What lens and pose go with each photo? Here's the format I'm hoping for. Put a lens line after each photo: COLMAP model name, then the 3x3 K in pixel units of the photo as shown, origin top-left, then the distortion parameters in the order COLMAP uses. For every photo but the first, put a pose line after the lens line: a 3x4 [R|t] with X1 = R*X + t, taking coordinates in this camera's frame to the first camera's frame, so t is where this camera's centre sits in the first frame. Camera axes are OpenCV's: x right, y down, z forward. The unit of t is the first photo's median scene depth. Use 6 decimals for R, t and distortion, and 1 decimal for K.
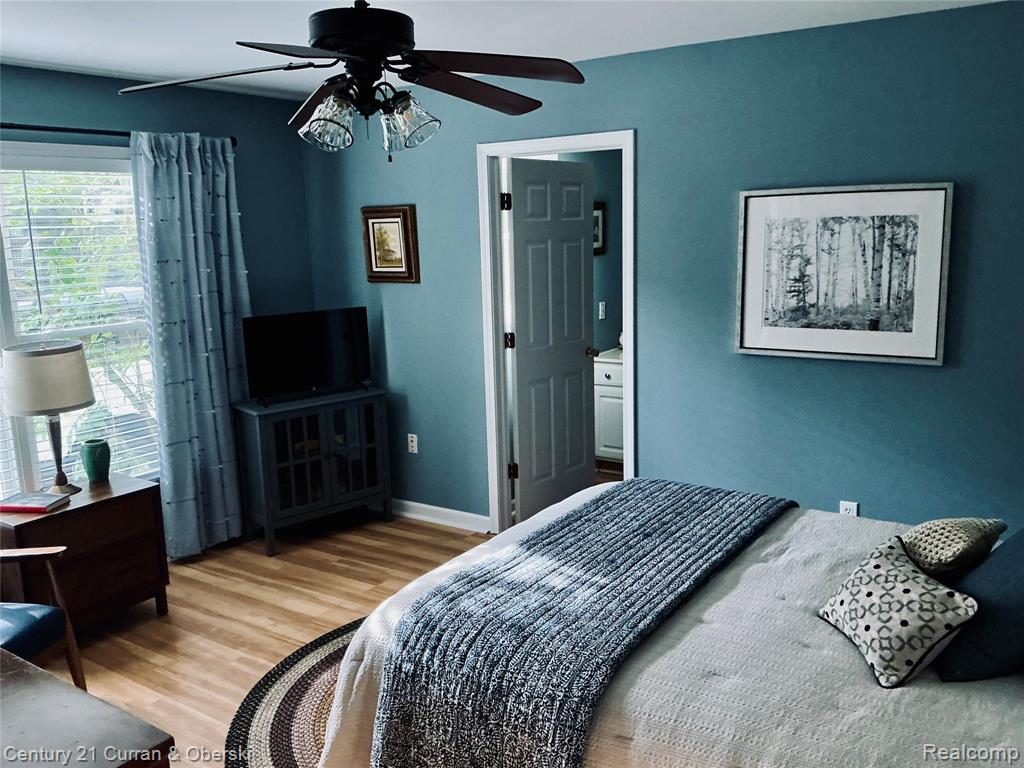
lens RADIAL K [[849.8, 0, 506.4], [0, 849.8, 382.9], [0, 0, 1]] dist [0.091313, -0.181761]
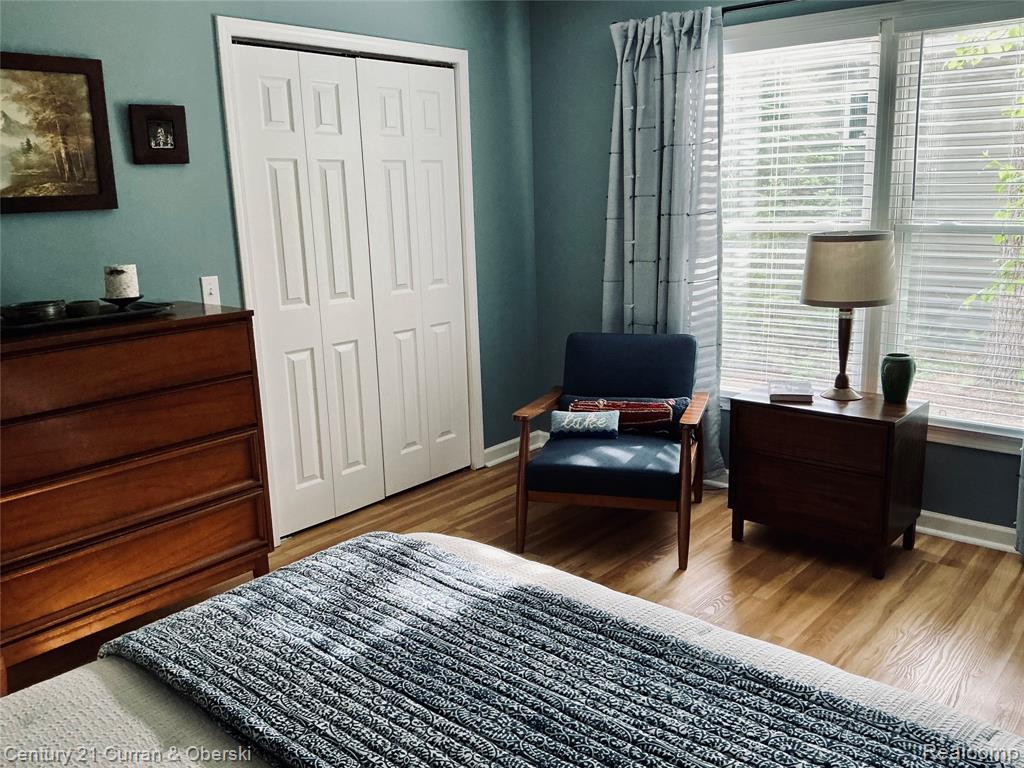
lens RADIAL K [[849.8, 0, 506.0], [0, 849.8, 384.3], [0, 0, 1]] dist [0.091313, -0.181761]
pose [[-0.122483, 0.254284, -0.959342, 0.425422], [-0.148426, 0.951056, 0.271038, -0.084156], [0.981309, 0.175589, -0.078746, 0.763291]]
